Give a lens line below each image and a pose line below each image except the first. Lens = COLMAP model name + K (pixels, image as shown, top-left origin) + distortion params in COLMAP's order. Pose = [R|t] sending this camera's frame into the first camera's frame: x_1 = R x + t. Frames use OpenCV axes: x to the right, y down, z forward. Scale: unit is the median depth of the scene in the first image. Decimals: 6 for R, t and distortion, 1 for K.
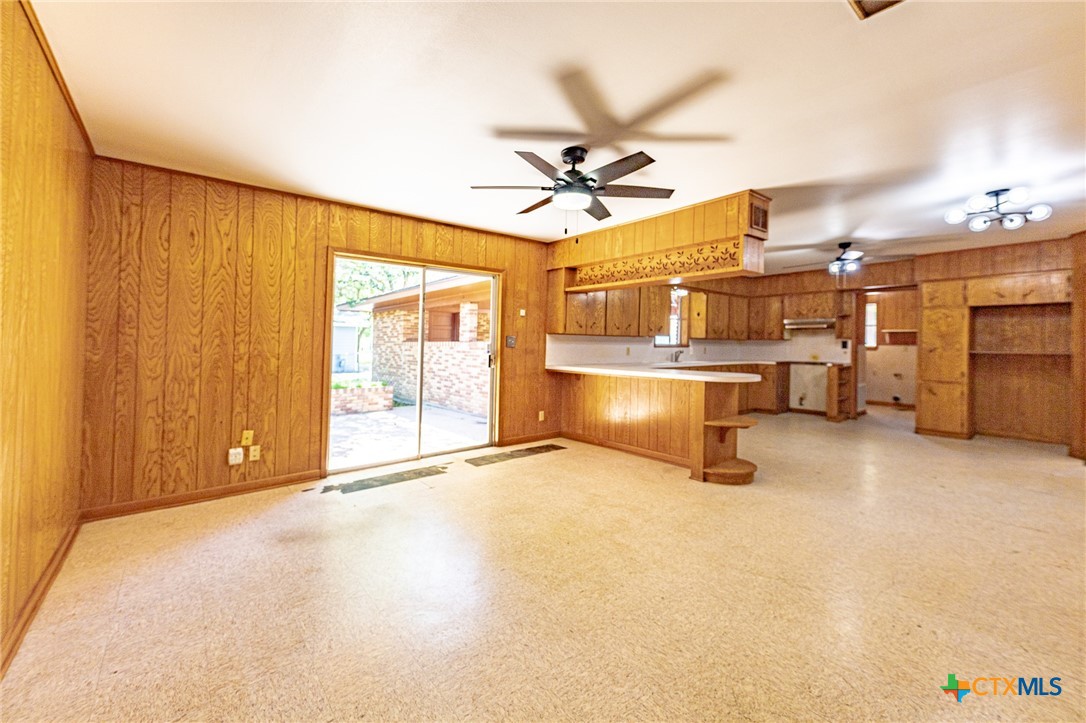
lens RADIAL K [[448.3, 0, 551.8], [0, 448.3, 338.4], [0, 0, 1]] dist [0.006014, -0.000303]
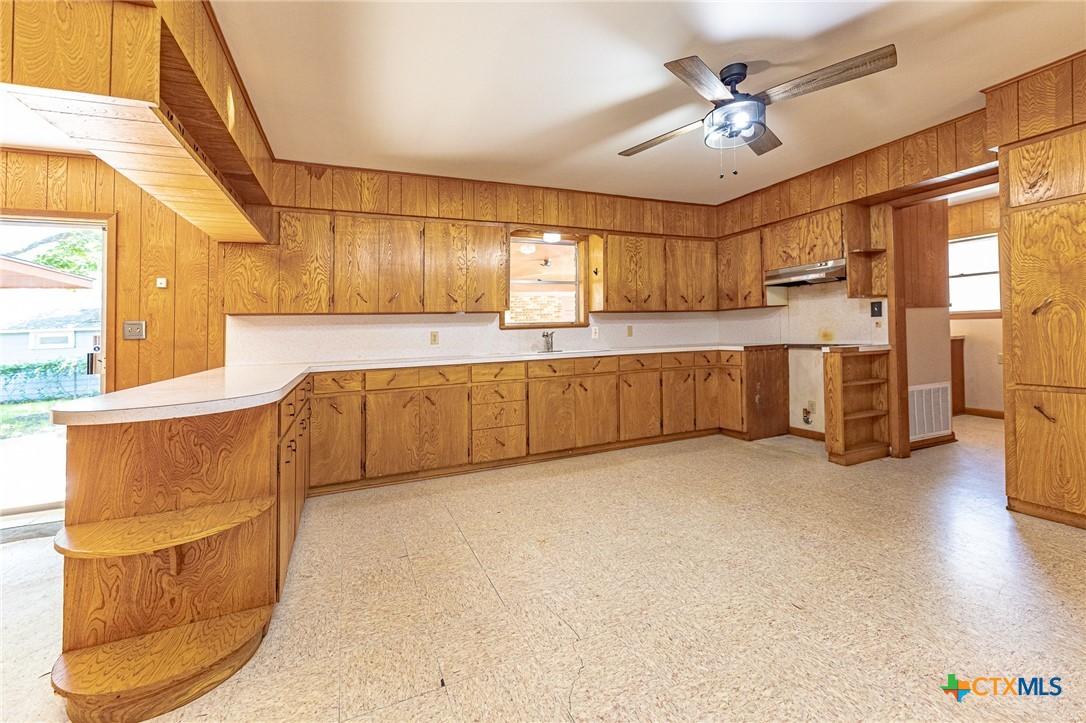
lens RADIAL K [[448.3, 0, 547.4], [0, 448.3, 329.9], [0, 0, 1]] dist [0.006014, -0.000303]
pose [[0.954153, -0.039567, -0.296692, 0.446281], [0.042031, 0.999114, 0.001928, 0.020783], [0.296353, -0.014310, 0.954971, 0.401099]]
